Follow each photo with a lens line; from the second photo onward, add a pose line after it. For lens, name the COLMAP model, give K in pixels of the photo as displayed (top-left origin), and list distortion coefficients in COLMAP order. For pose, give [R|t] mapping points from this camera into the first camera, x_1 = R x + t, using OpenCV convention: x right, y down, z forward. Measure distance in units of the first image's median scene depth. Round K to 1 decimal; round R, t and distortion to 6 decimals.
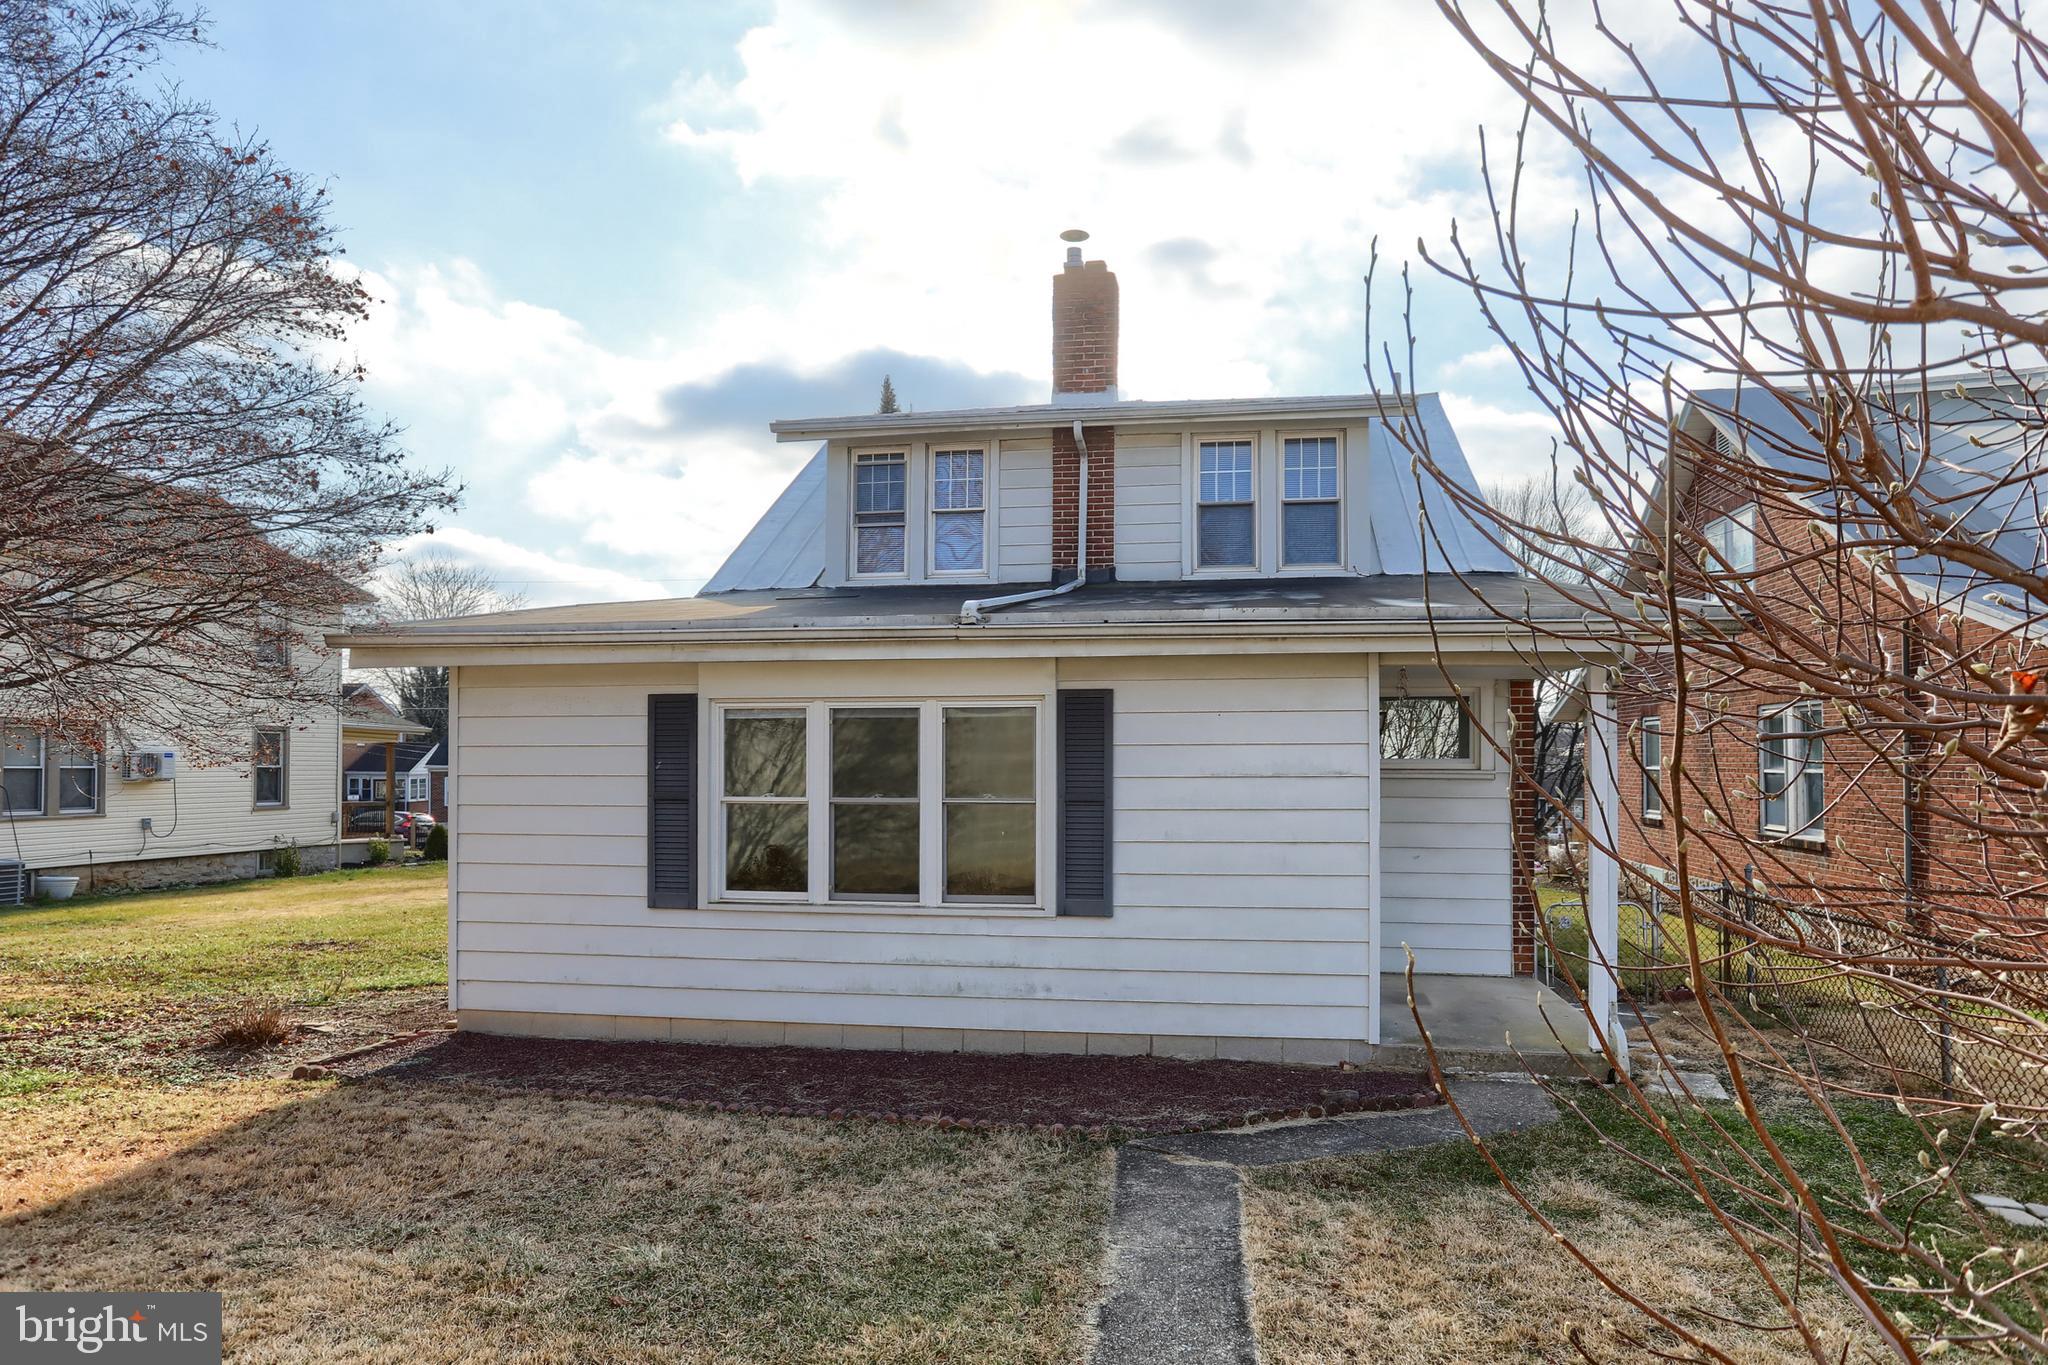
lens RADIAL K [[1170.2, 0, 1053.4], [0, 1170.2, 728.0], [0, 0, 1]] dist [-0.048118, 0.000315]
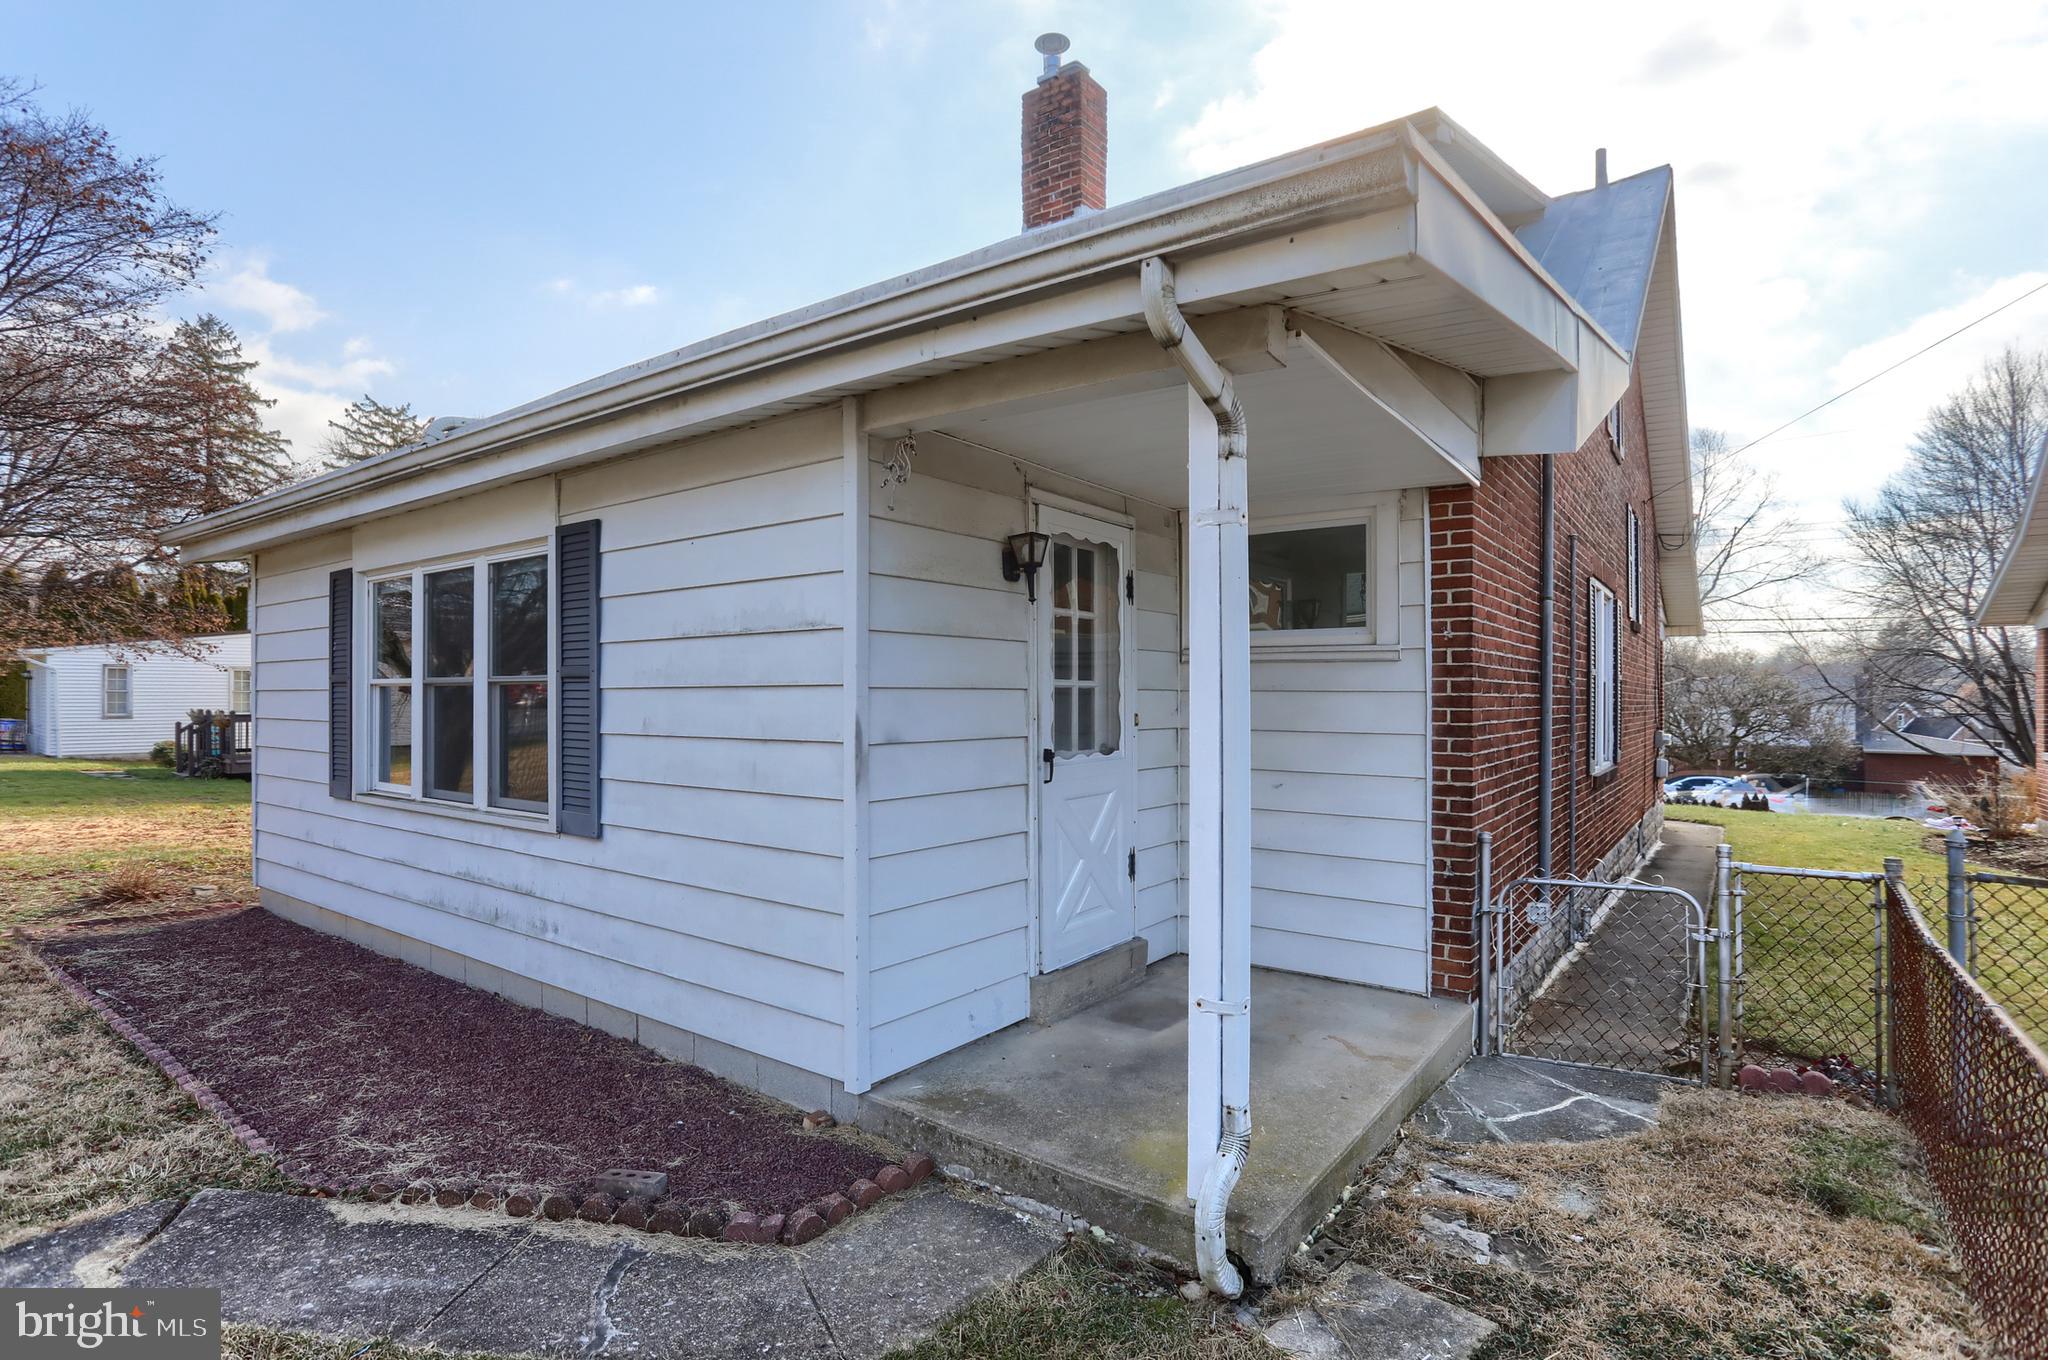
lens RADIAL K [[1008.0, 0, 1024.0], [0, 1008.0, 680.0], [0, 0, 1]] dist [-0.061250, 0.034373]
pose [[0.890127, -0.002827, -0.455704, 0.547831], [0.007120, 0.999945, 0.007704, 0.061015], [0.455658, -0.010102, 0.890098, 0.570181]]
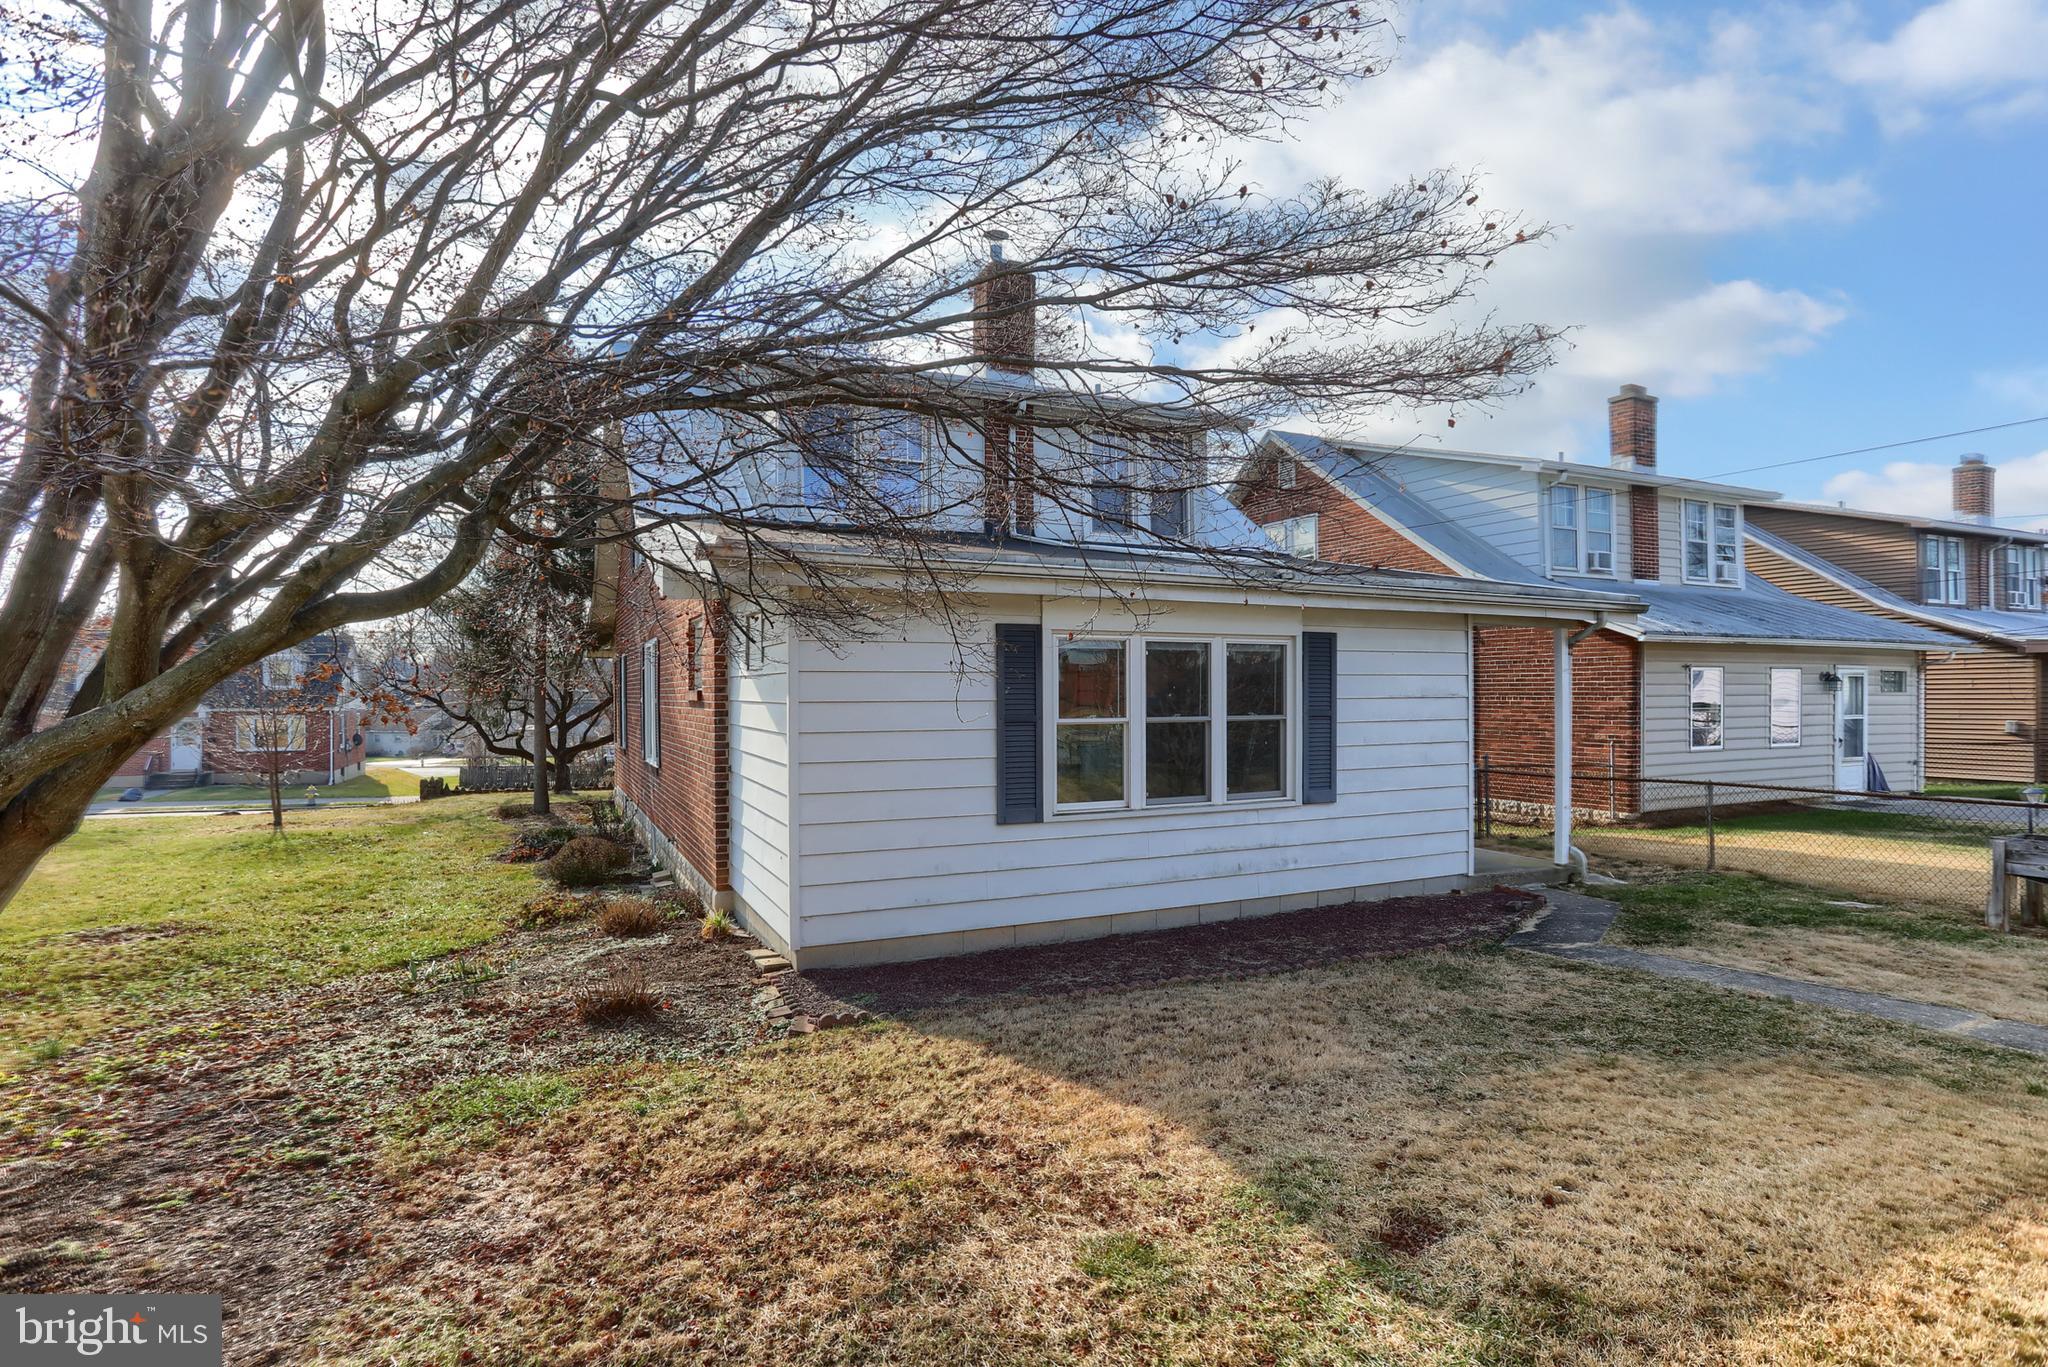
lens RADIAL K [[1076.6, 0, 1024.0], [0, 1076.6, 683.5], [0, 0, 1]] dist [-0.087331, 0.057024]
pose [[0.828485, 0.002430, 0.560006, -0.920929], [-0.009455, 0.999909, 0.009648, 0.016299], [-0.559932, -0.013288, 0.828432, 0.181720]]
